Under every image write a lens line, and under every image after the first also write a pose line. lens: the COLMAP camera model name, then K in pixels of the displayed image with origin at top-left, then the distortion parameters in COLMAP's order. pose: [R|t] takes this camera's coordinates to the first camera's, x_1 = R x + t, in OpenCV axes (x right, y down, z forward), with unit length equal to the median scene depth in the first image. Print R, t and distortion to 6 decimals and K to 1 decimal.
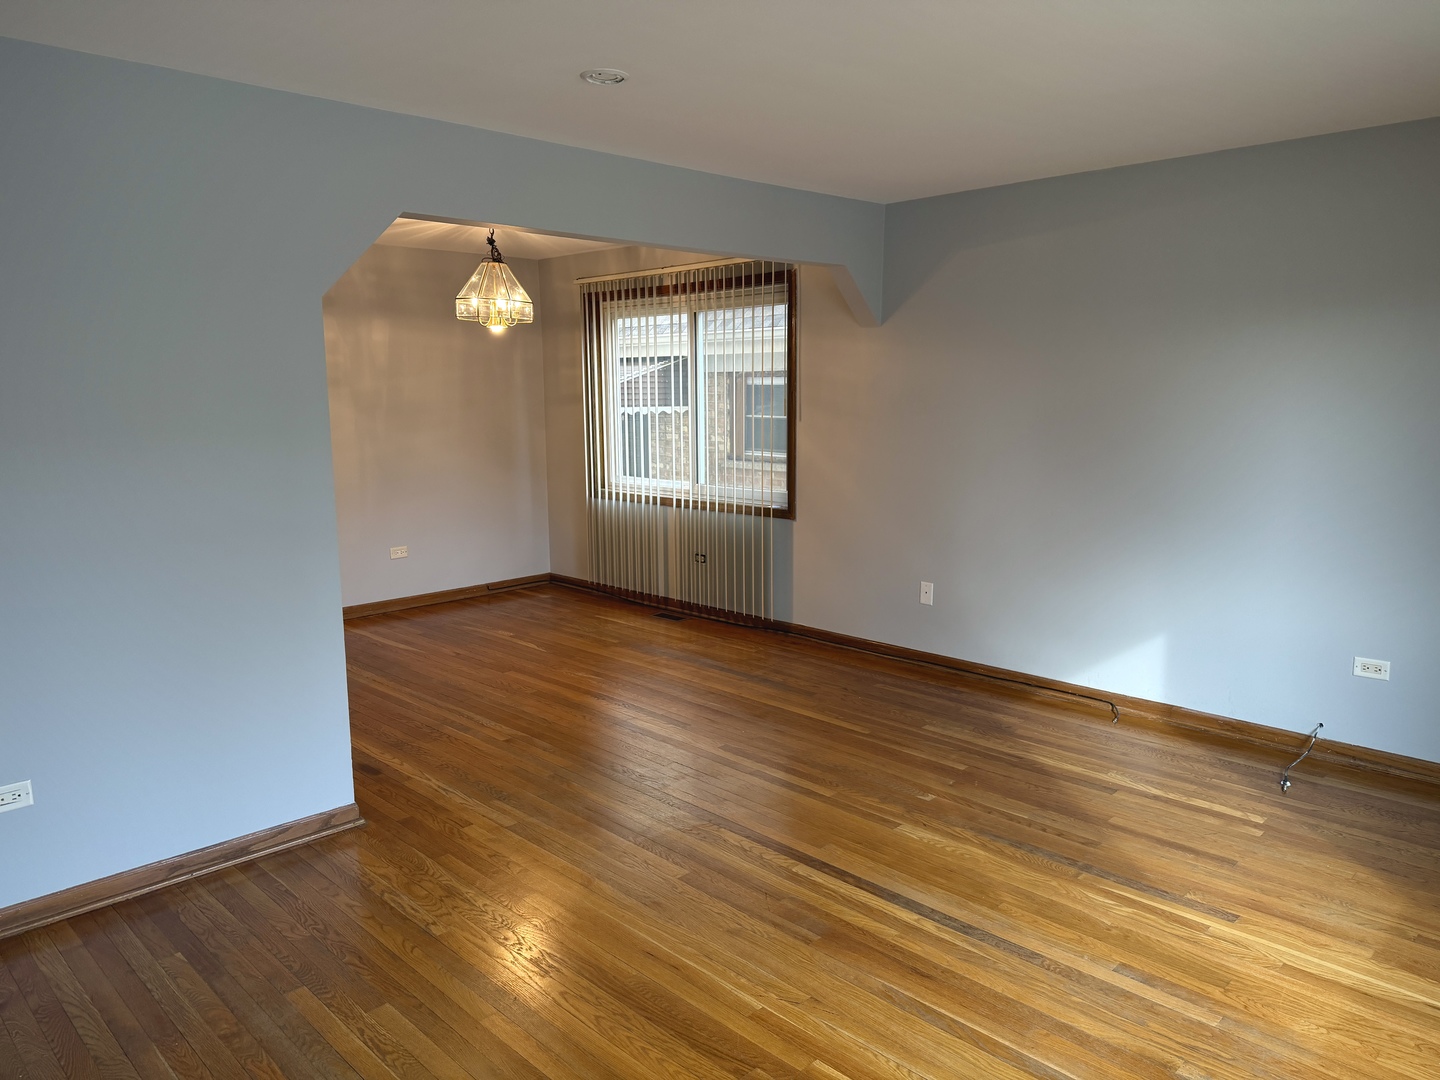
lens RADIAL K [[1010.7, 0, 720.0], [0, 1010.7, 540.0], [0, 0, 1]] dist [-0.001356, -0.001281]
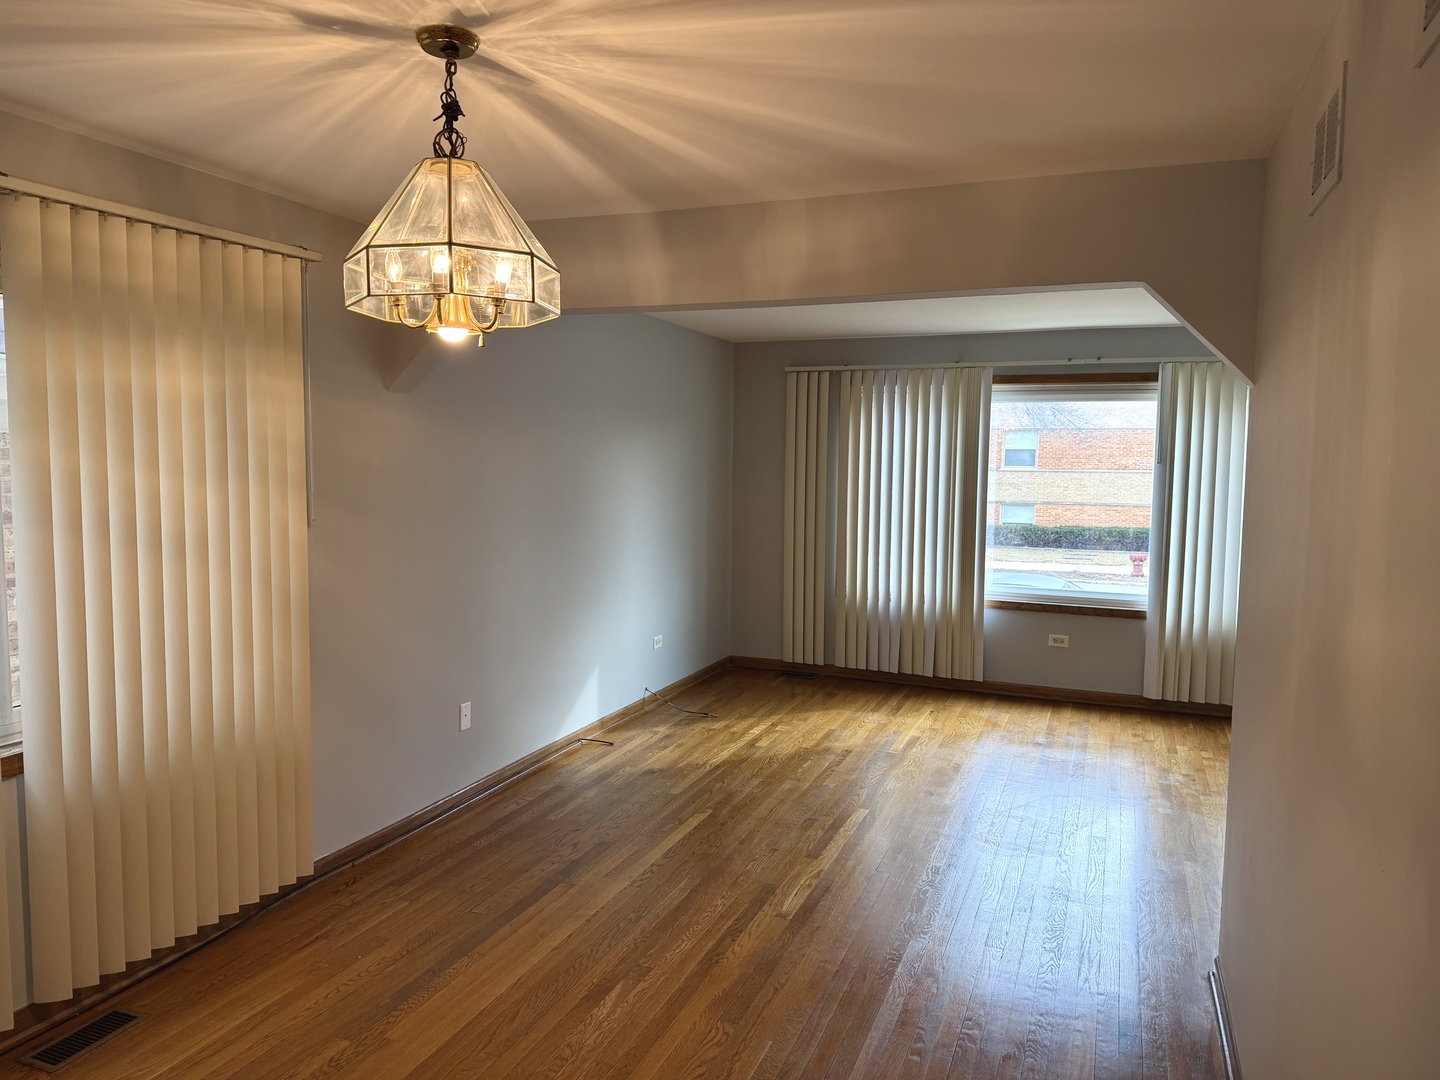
lens RADIAL K [[1001.1, 0, 720.0], [0, 1001.1, 540.0], [0, 0, 1]] dist [0.003919, 0.000349]
pose [[-0.402681, -0.072132, 0.912494, -0.744944], [0.134738, 0.981360, 0.137035, -0.208935], [-0.905369, 0.178129, -0.385456, 1.311177]]
